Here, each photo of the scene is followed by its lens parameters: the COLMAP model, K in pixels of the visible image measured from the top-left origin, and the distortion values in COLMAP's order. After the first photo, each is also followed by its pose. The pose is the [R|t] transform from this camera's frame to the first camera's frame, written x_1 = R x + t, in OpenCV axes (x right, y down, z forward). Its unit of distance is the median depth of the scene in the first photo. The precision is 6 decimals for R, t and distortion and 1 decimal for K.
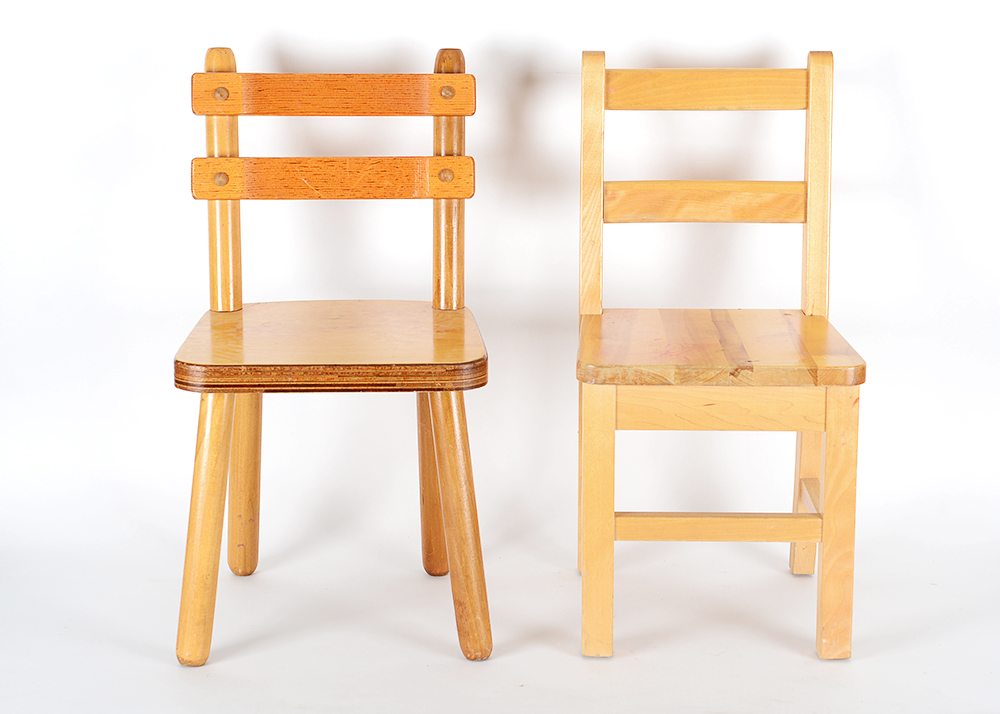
lens RADIAL K [[1948.7, 0, 526.9], [0, 1948.7, 306.3], [0, 0, 1]] dist [0.139071, 0.000000]
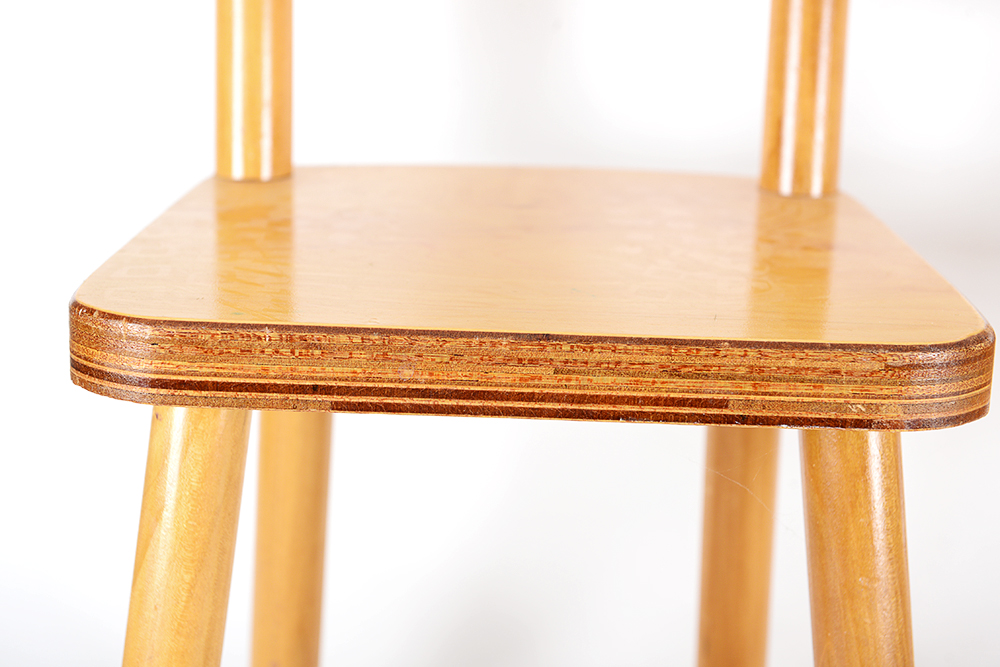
lens RADIAL K [[1880.7, 0, 497.3], [0, 1880.7, 330.3], [0, 0, 1]] dist [0.101583, 0.000000]
pose [[0.997236, 0.040662, -0.062187, -0.082778], [-0.037511, 0.997993, 0.051024, 0.012620], [0.064137, -0.048551, 0.996759, 0.652444]]
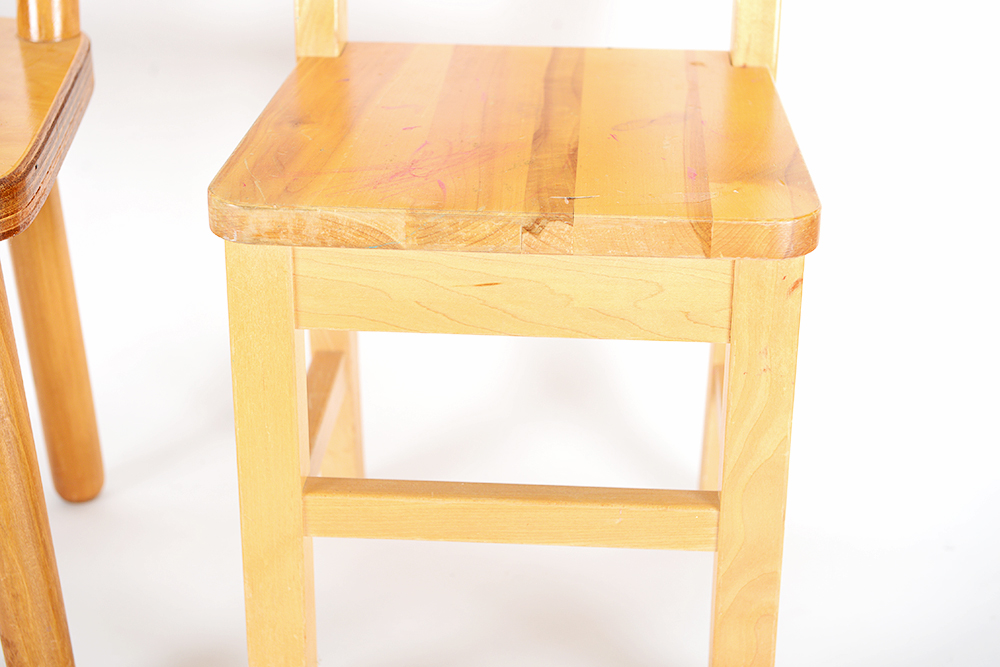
lens RADIAL K [[1880.7, 0, 493.3], [0, 1880.7, 341.1], [0, 0, 1]] dist [0.101583, 0.000000]
pose [[0.998111, 0.026867, -0.055258, 0.117655], [-0.013732, 0.974124, 0.225598, -0.038929], [0.059889, -0.224413, 0.972652, 0.535540]]
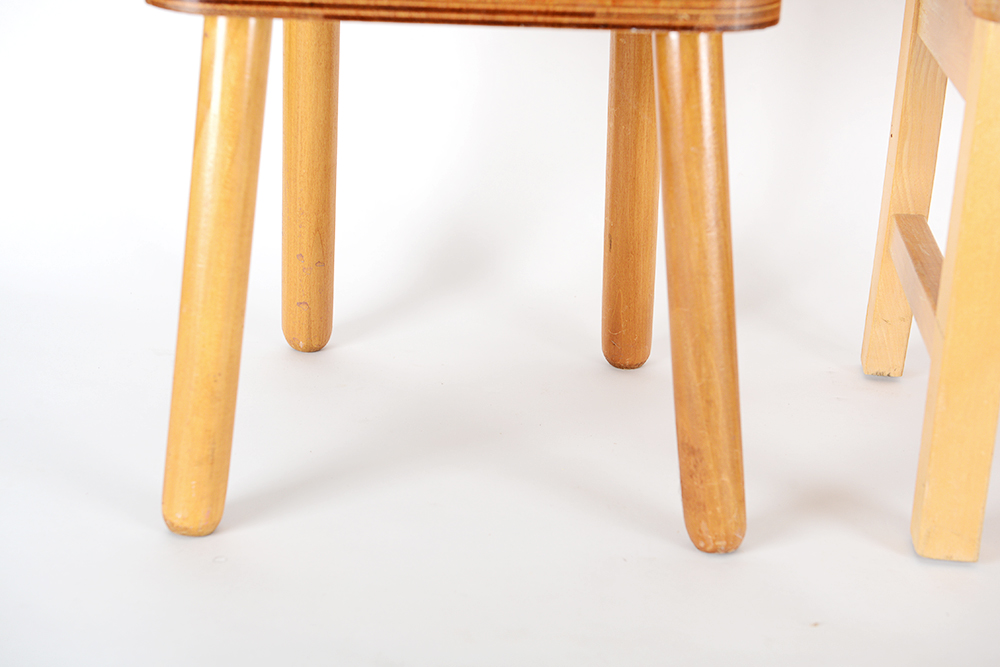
lens RADIAL K [[1643.0, 0, 492.0], [0, 1643.0, 338.2], [0, 0, 1]] dist [0.153470, 0.000000]
pose [[0.996170, 0.048851, -0.072518, -0.056381], [-0.035297, 0.983464, 0.177629, 0.045072], [0.079996, -0.174389, 0.981422, 0.560307]]
